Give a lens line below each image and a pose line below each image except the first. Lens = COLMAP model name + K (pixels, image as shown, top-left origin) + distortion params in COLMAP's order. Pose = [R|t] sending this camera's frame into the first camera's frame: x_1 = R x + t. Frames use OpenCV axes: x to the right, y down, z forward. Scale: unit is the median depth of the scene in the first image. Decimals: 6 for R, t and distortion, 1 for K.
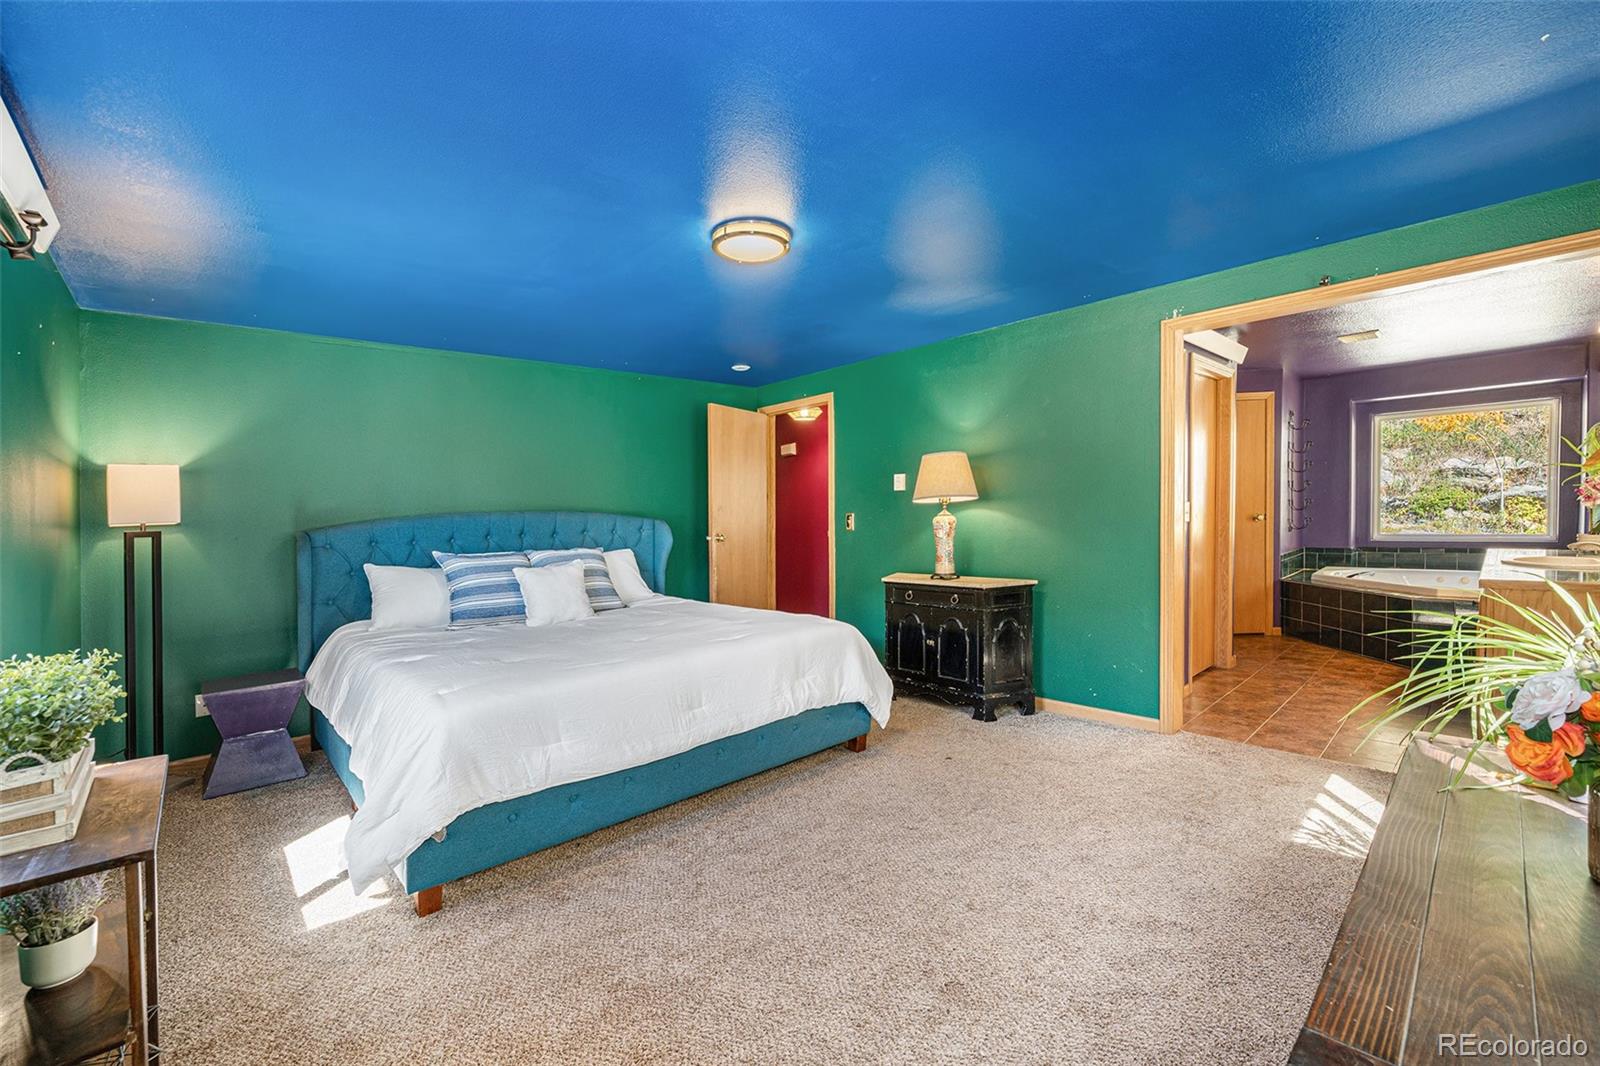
lens RADIAL K [[653.5, 0, 798.0], [0, 653.5, 516.2], [0, 0, 1]] dist [-0.008792, -0.000168]
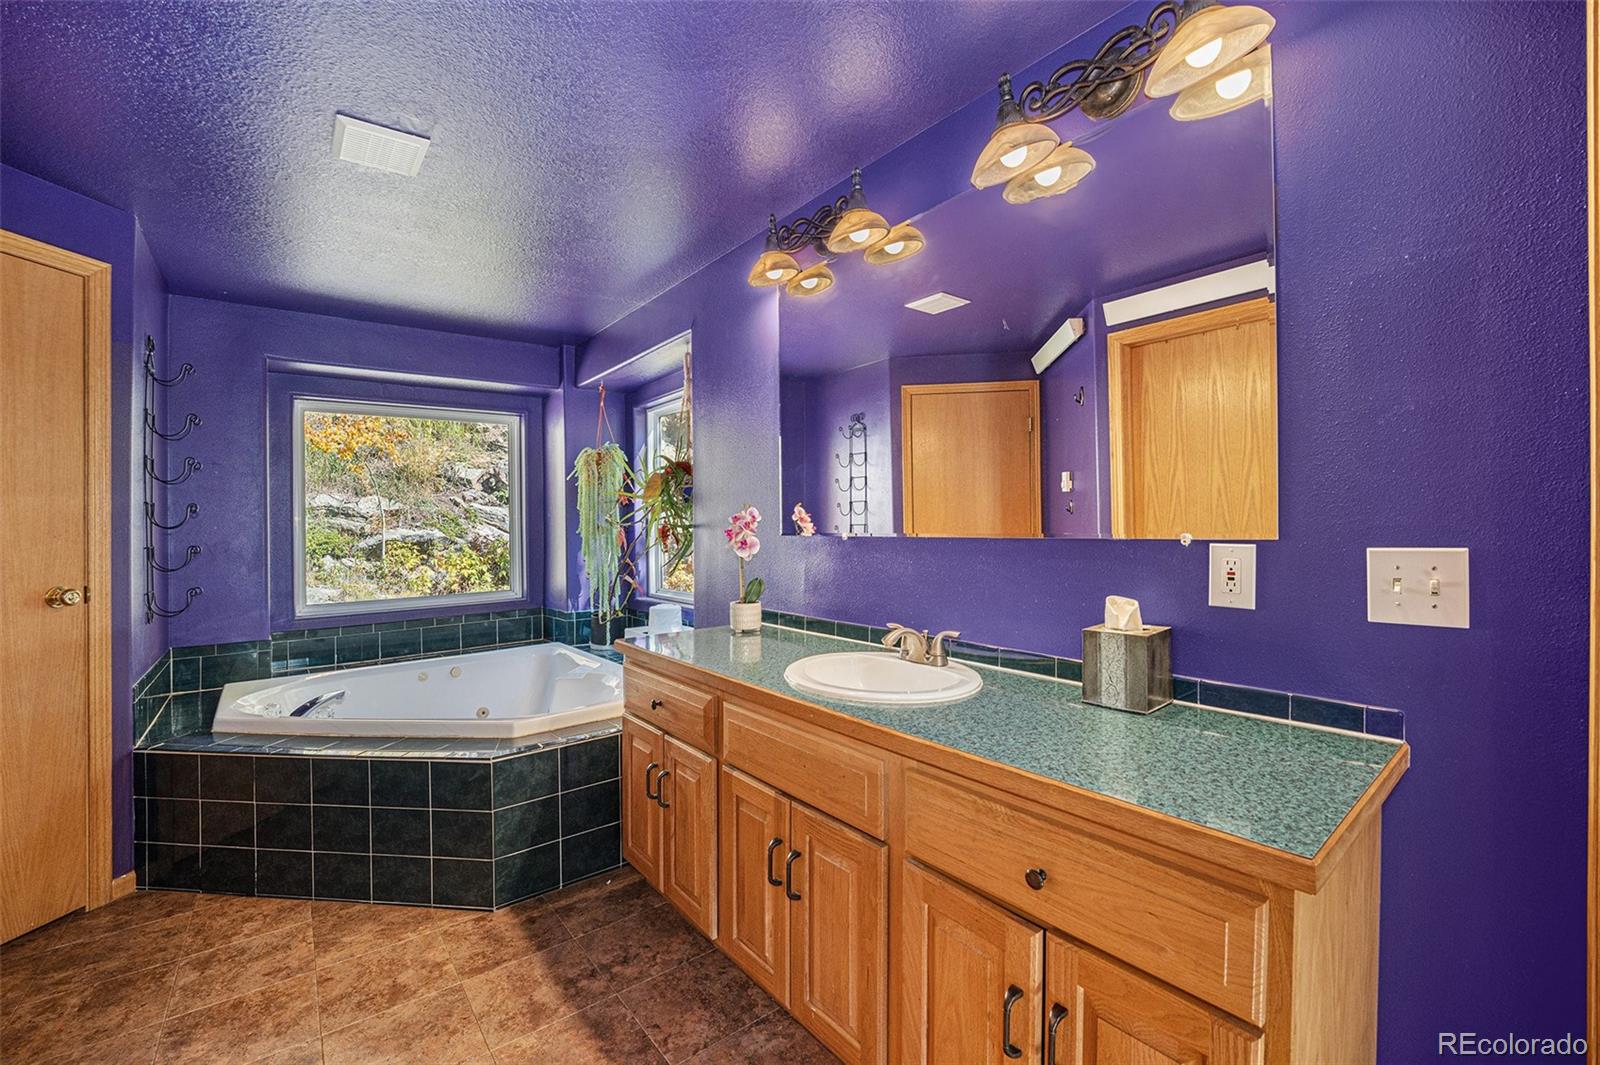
lens RADIAL K [[652.2, 0, 799.1], [0, 652.2, 532.6], [0, 0, 1]] dist [-0.013919, -0.000190]
pose [[0.061560, 0.017222, 0.997955, 0.262324], [0.025634, 0.999494, -0.018830, -0.011260], [-0.997774, 0.026741, 0.061087, 0.395589]]
